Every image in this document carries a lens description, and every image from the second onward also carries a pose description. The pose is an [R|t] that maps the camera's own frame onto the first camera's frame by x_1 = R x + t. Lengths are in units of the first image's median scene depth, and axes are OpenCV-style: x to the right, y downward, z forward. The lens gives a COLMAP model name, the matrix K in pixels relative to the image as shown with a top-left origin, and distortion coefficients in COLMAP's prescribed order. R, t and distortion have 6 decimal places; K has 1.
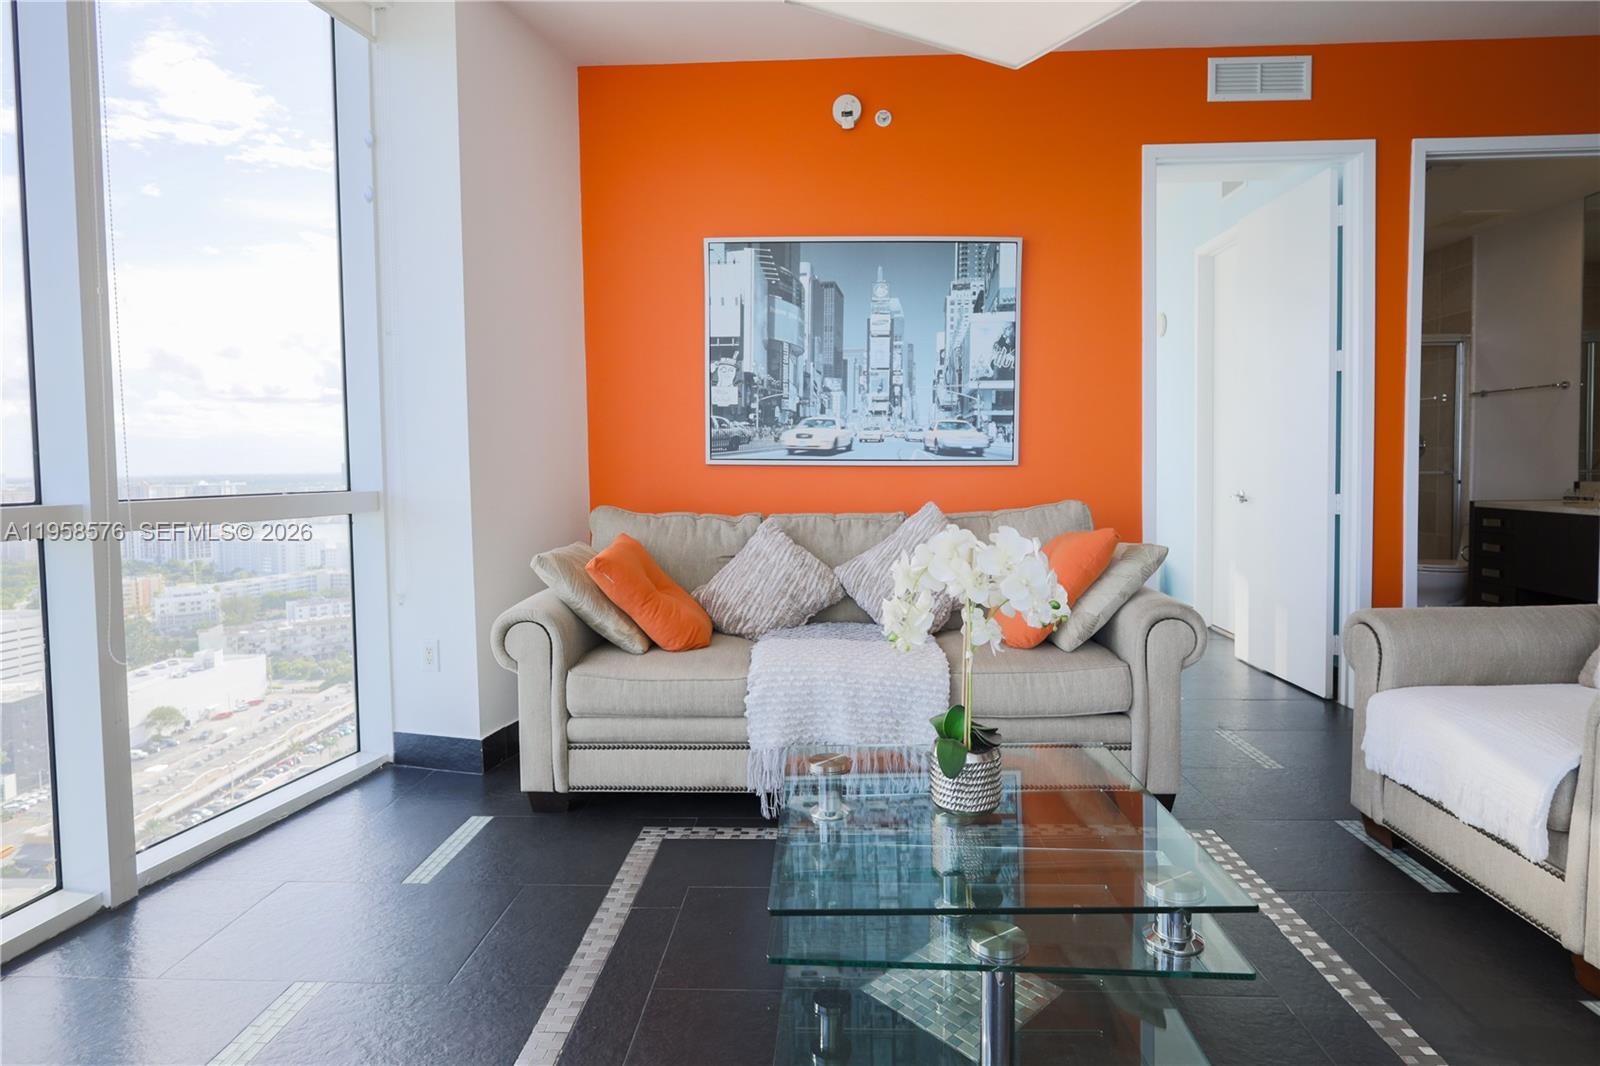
lens RADIAL K [[852.9, 0, 804.2], [0, 852.9, 498.4], [0, 0, 1]] dist [-0.000839, 0.000265]
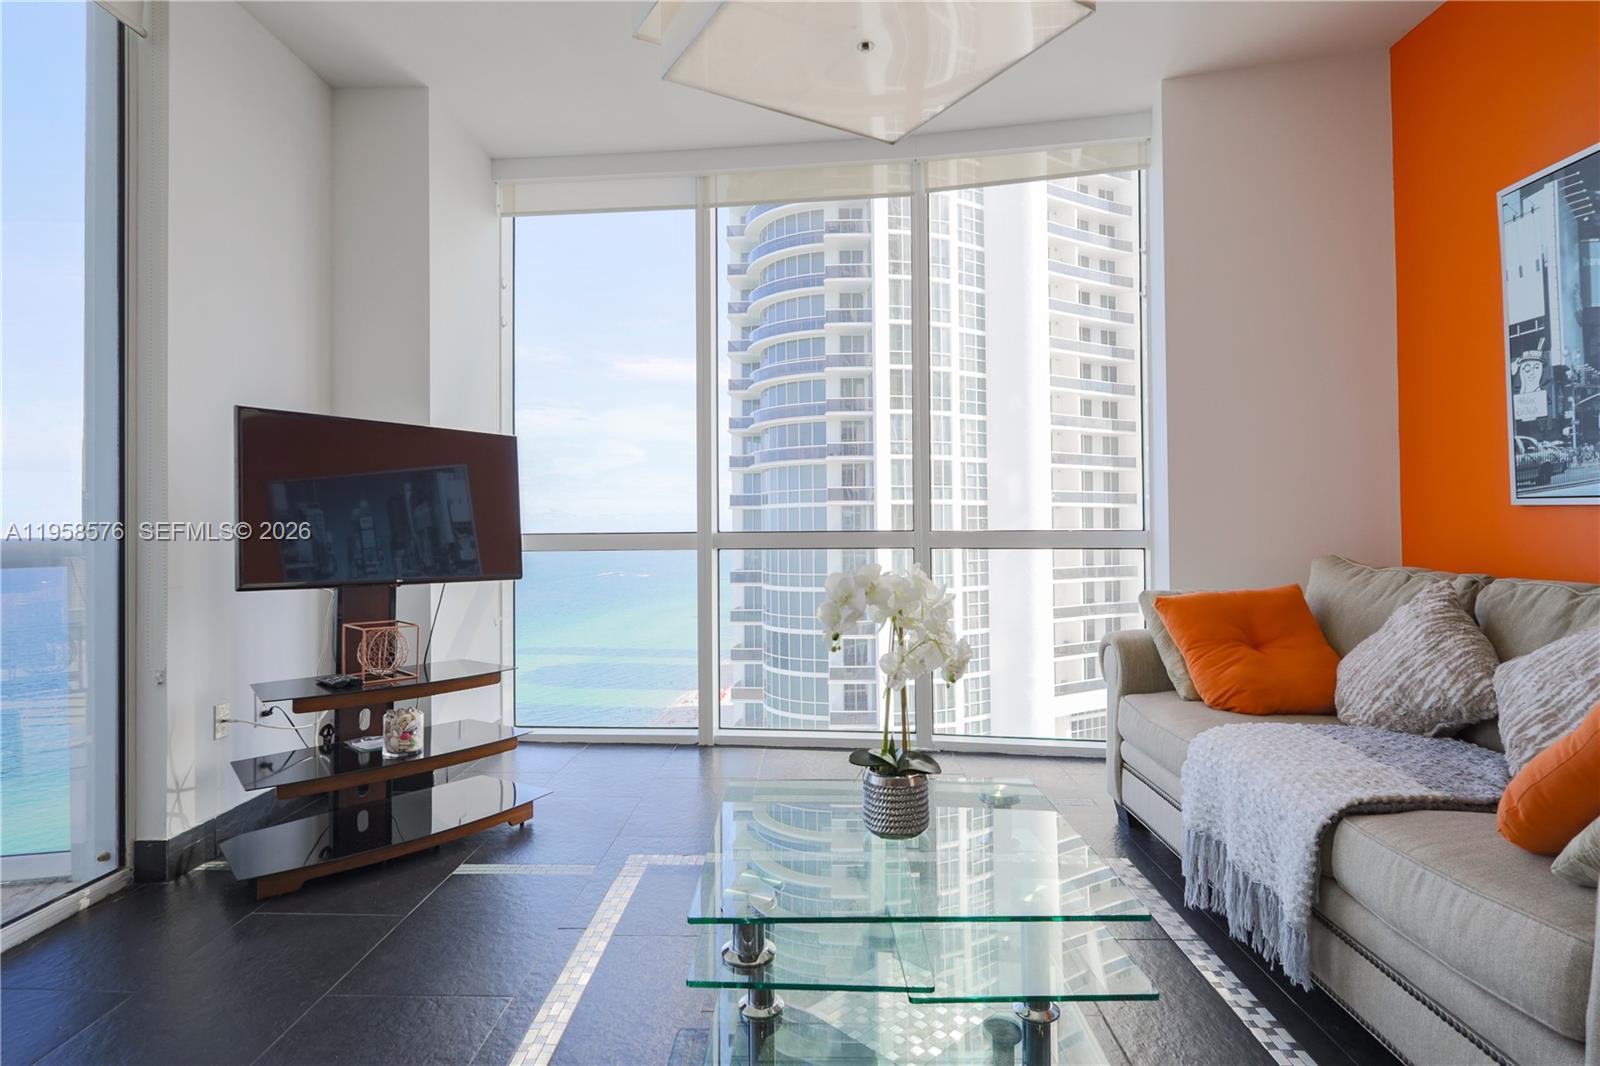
lens RADIAL K [[832.6, 0, 803.5], [0, 832.6, 512.6], [0, 0, 1]] dist [-0.001120, 0.000189]
pose [[0.020892, -0.003261, -0.999776, 0.568097], [-0.036509, 0.999325, -0.004023, -0.009646], [0.999115, 0.036585, 0.020759, 0.403775]]
